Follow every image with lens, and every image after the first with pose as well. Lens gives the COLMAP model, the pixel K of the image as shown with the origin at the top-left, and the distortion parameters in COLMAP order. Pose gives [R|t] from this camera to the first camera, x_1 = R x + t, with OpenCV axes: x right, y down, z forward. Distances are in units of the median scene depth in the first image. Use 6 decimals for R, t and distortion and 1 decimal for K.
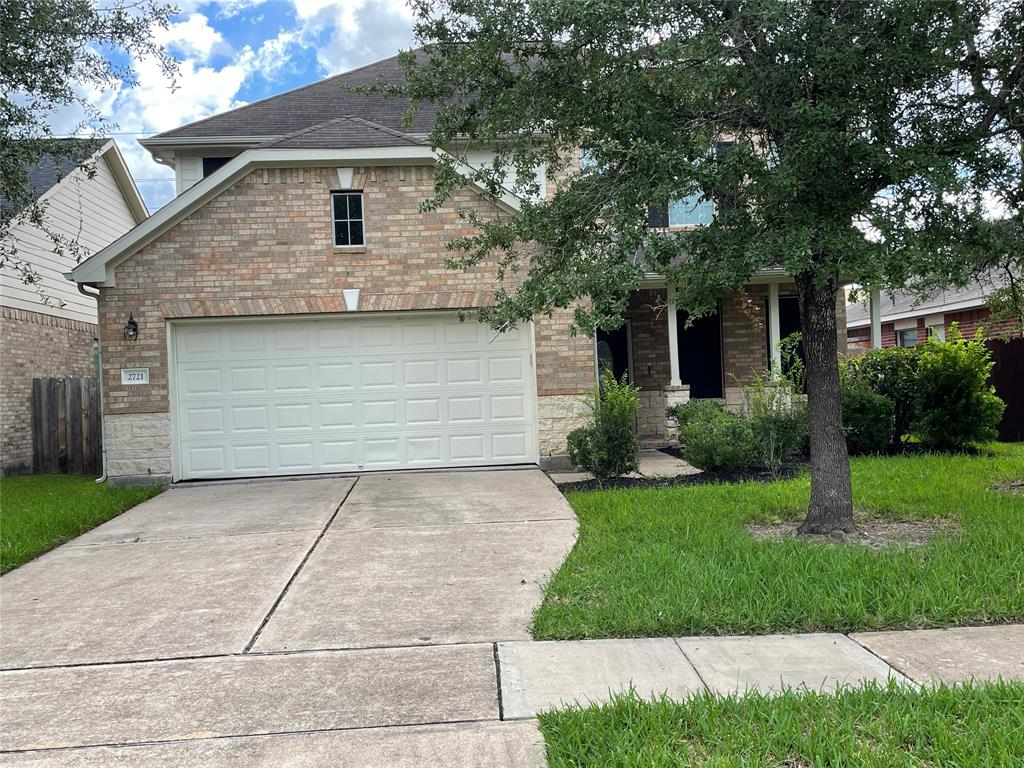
lens RADIAL K [[995.8, 0, 511.0], [0, 995.8, 390.8], [0, 0, 1]] dist [0.073191, 0.000000]
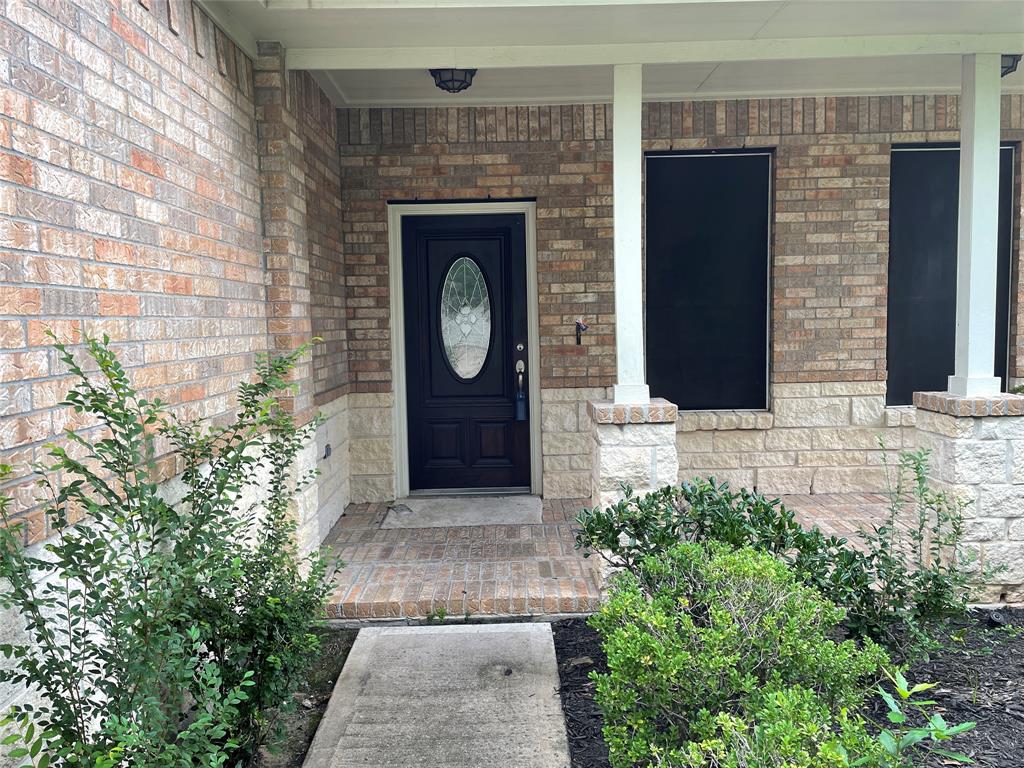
lens RADIAL K [[777.8, 0, 512.9], [0, 777.8, 375.3], [0, 0, 1]] dist [0.062230, -0.019968]
pose [[0.998747, 0.022881, -0.044508, 0.172332], [-0.019244, 0.996569, 0.080500, -0.039233], [0.046197, -0.079543, 0.995760, 0.942999]]
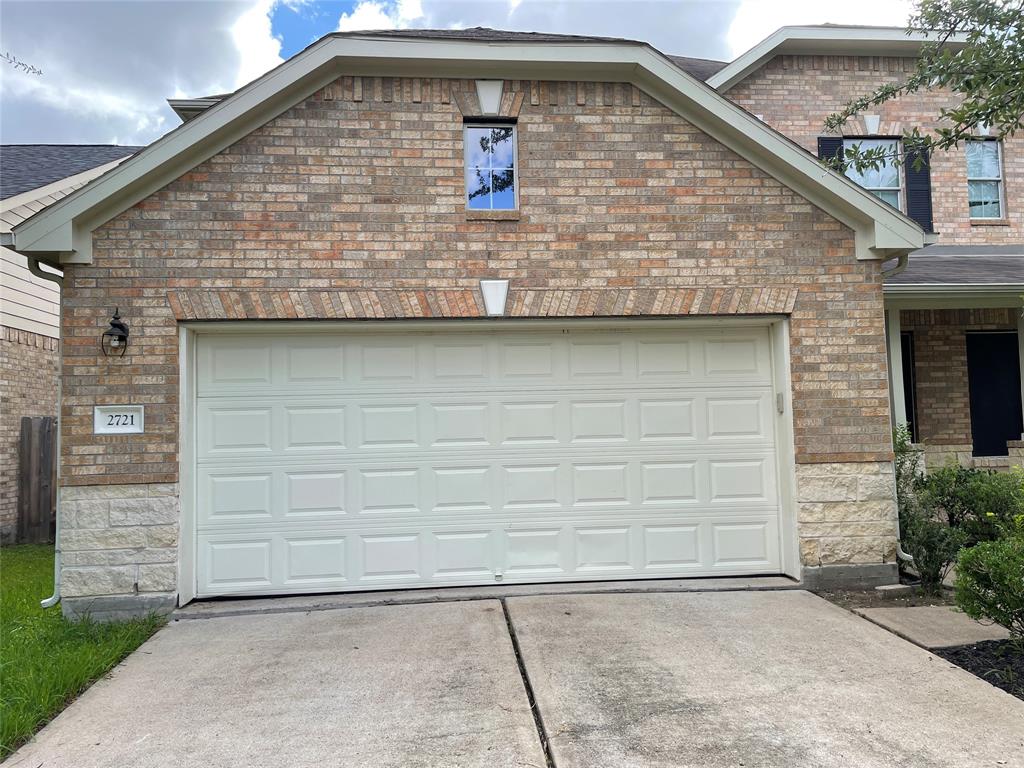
lens RADIAL K [[777.8, 0, 516.2], [0, 777.8, 384.5], [0, 0, 1]] dist [0.062230, -0.019968]
pose [[0.999439, 0.019814, 0.026997, -0.158047], [-0.018185, 0.998073, -0.059326, -0.011430], [-0.028121, 0.058802, 0.997874, 0.535180]]
